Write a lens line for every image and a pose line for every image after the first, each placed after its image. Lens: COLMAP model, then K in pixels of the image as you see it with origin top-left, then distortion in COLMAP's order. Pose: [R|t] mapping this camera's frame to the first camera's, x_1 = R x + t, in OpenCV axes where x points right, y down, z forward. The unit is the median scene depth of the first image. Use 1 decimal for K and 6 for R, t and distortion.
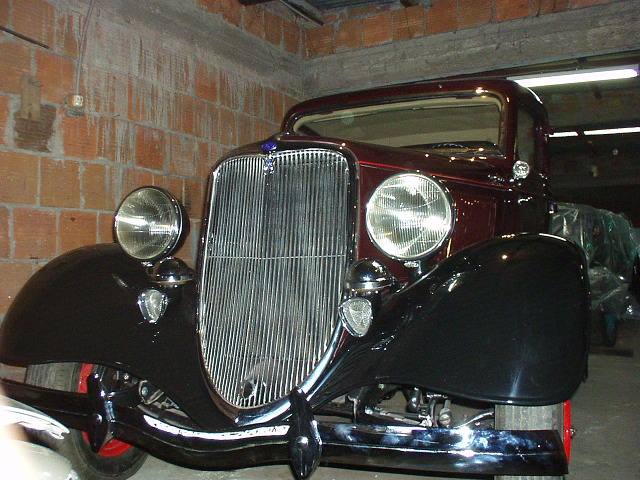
lens RADIAL K [[651.0, 0, 320.0], [0, 651.0, 240.0], [0, 0, 1]] dist [-0.055192, 0.000765]
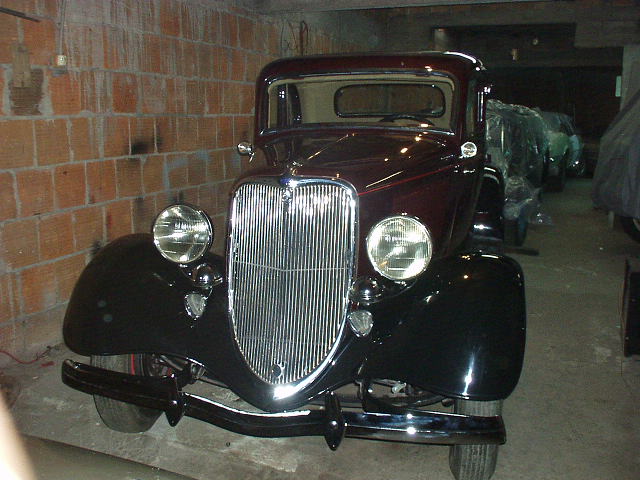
lens RADIAL K [[651.0, 0, 320.0], [0, 651.0, 240.0], [0, 0, 1]] dist [-0.055192, 0.000765]
pose [[0.991193, -0.017354, 0.131281, -0.101024], [-0.014023, 0.972047, 0.234368, -0.182799], [-0.131678, -0.234145, 0.963243, -0.132037]]
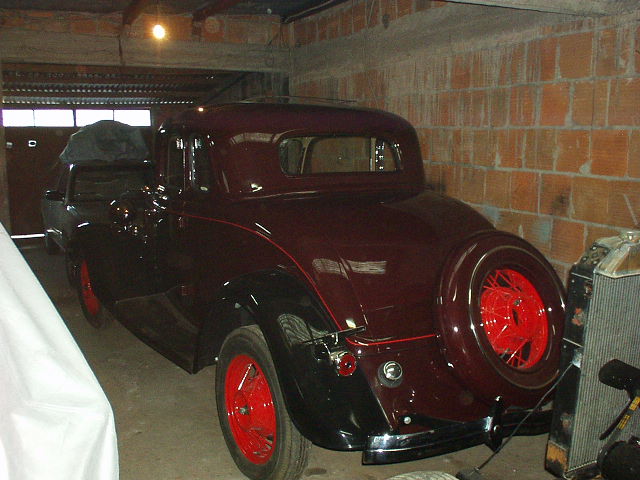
lens RADIAL K [[651.0, 0, 320.0], [0, 651.0, 240.0], [0, 0, 1]] dist [-0.055192, 0.000765]
pose [[-0.560622, 0.127005, -0.818274, 1.097165], [0.027187, 0.990459, 0.135103, -0.151693], [0.827625, 0.053495, -0.558726, 1.802808]]
